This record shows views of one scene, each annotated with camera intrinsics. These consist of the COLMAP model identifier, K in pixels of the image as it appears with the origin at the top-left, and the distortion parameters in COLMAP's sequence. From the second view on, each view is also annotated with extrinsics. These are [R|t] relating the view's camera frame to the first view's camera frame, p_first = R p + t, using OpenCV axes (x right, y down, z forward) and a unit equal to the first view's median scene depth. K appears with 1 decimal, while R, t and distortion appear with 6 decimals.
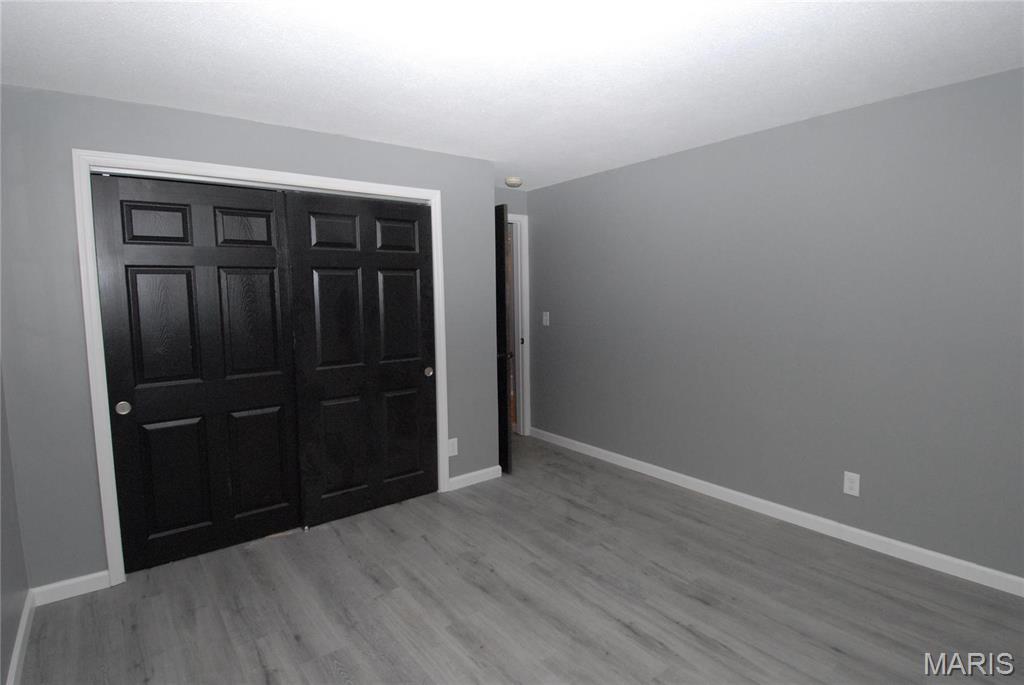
lens RADIAL K [[530.3, 0, 514.8], [0, 530.3, 338.3], [0, 0, 1]] dist [0.053283, -0.058643]
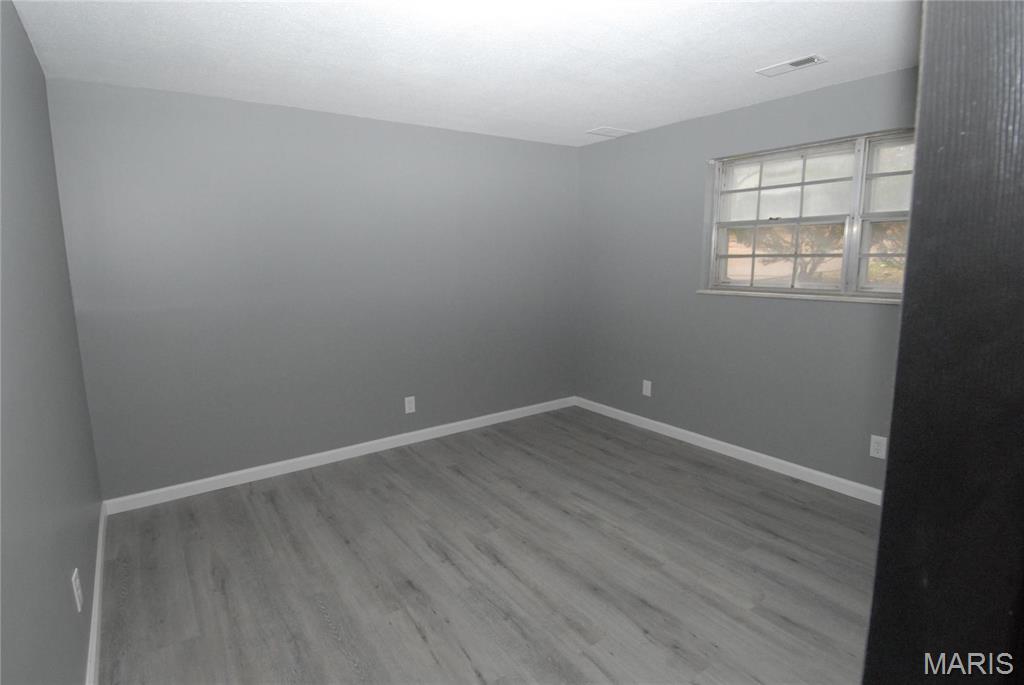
lens RADIAL K [[530.3, 0, 514.8], [0, 530.3, 338.3], [0, 0, 1]] dist [0.053283, -0.058643]
pose [[-0.998939, 0.022067, 0.040431, 0.112090], [0.031209, 0.969835, 0.241758, -0.167787], [-0.033877, 0.242763, -0.969494, 1.795369]]
